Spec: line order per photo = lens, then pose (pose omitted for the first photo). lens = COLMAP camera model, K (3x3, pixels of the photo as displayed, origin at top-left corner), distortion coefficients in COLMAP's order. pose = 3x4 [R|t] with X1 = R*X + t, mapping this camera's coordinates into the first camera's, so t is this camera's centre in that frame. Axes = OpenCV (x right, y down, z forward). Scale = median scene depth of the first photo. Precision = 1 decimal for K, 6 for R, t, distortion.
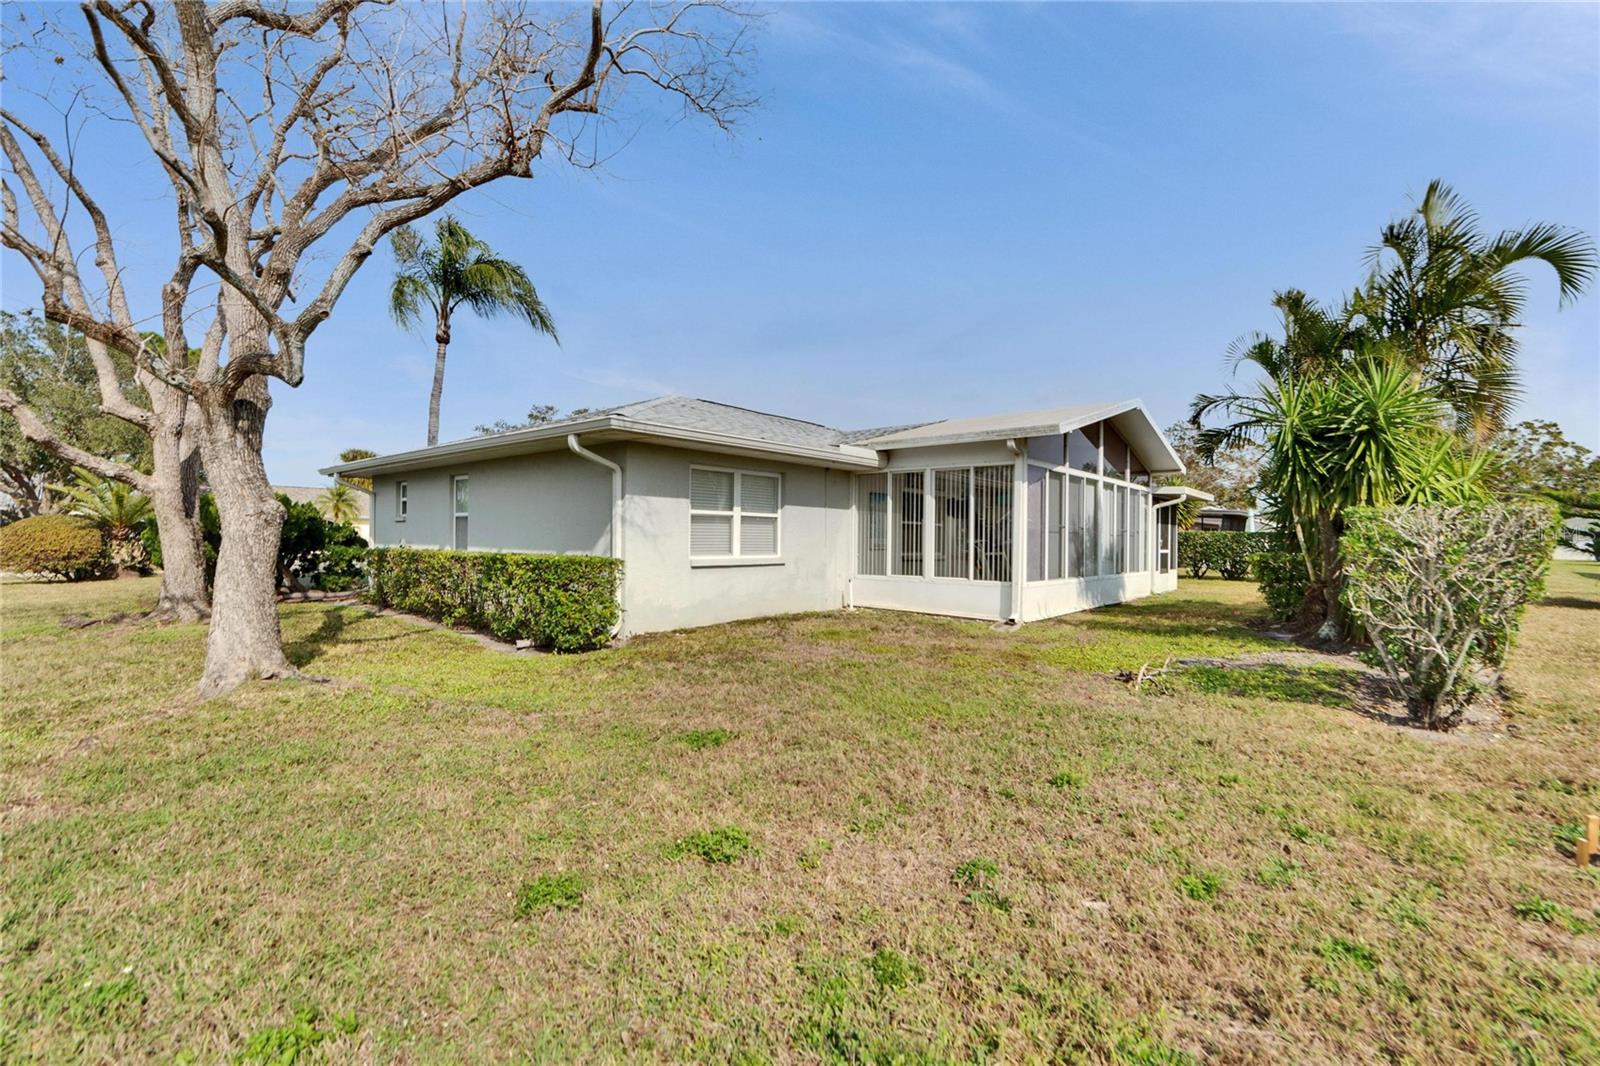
lens RADIAL K [[694.3, 0, 801.2], [0, 694.3, 540.7], [0, 0, 1]] dist [-0.002972, -0.000204]
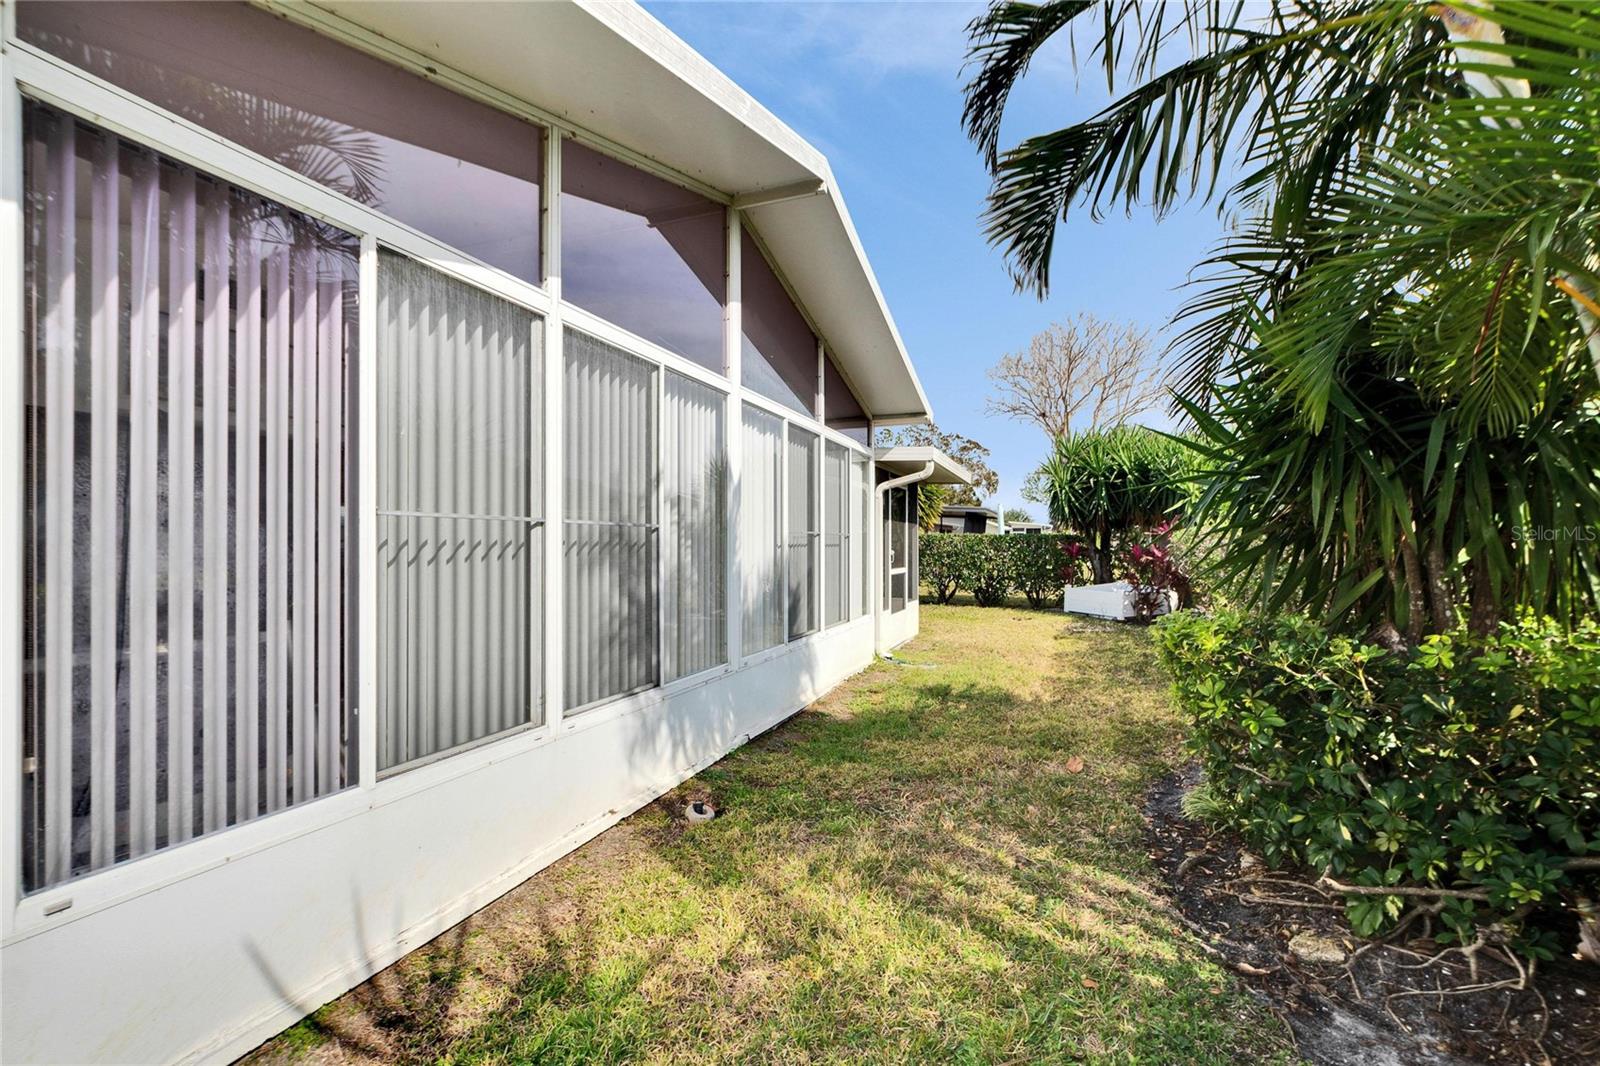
lens RADIAL K [[694.3, 0, 801.2], [0, 694.3, 540.7], [0, 0, 1]] dist [-0.002972, -0.000204]
pose [[0.943622, -0.009000, 0.330904, 0.387286], [0.010729, 0.999937, -0.003399, -0.010511], [-0.330852, 0.006758, 0.943658, 0.728331]]
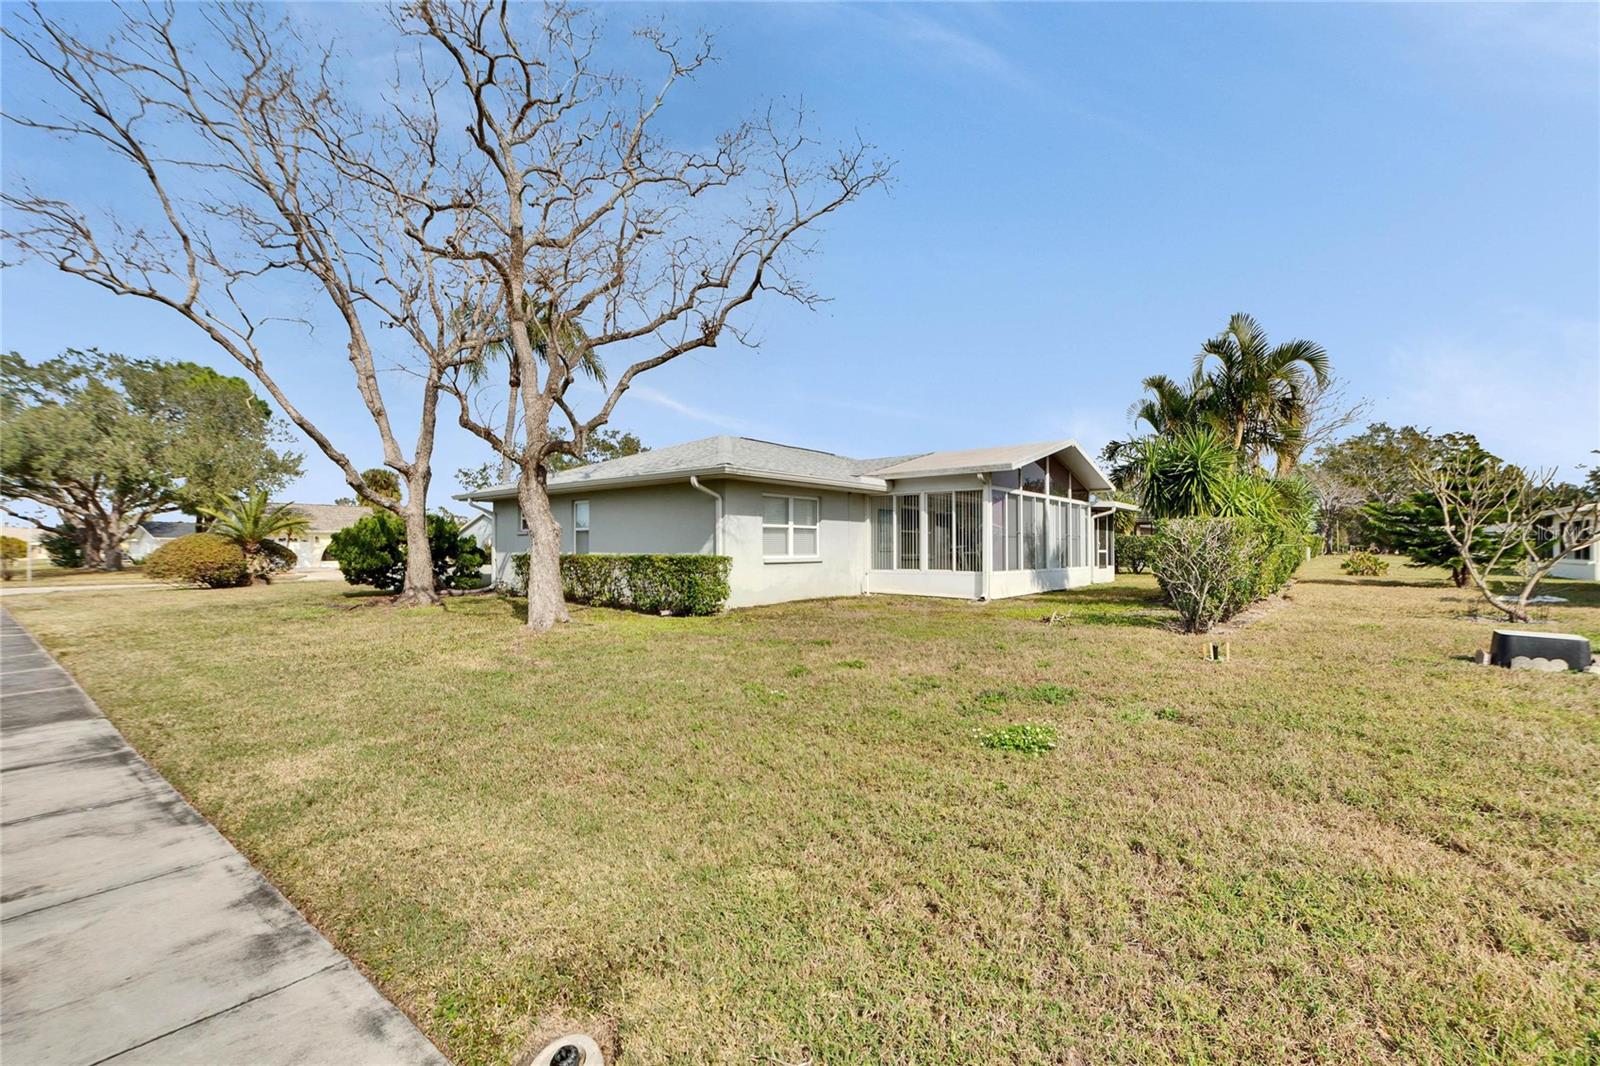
lens RADIAL K [[694.3, 0, 801.2], [0, 694.3, 540.7], [0, 0, 1]] dist [-0.002972, -0.000204]
pose [[0.999562, -0.012203, 0.026977, -0.099239], [0.012598, 0.999815, -0.014505, 0.010686], [-0.026795, 0.014838, 0.999531, -0.386601]]
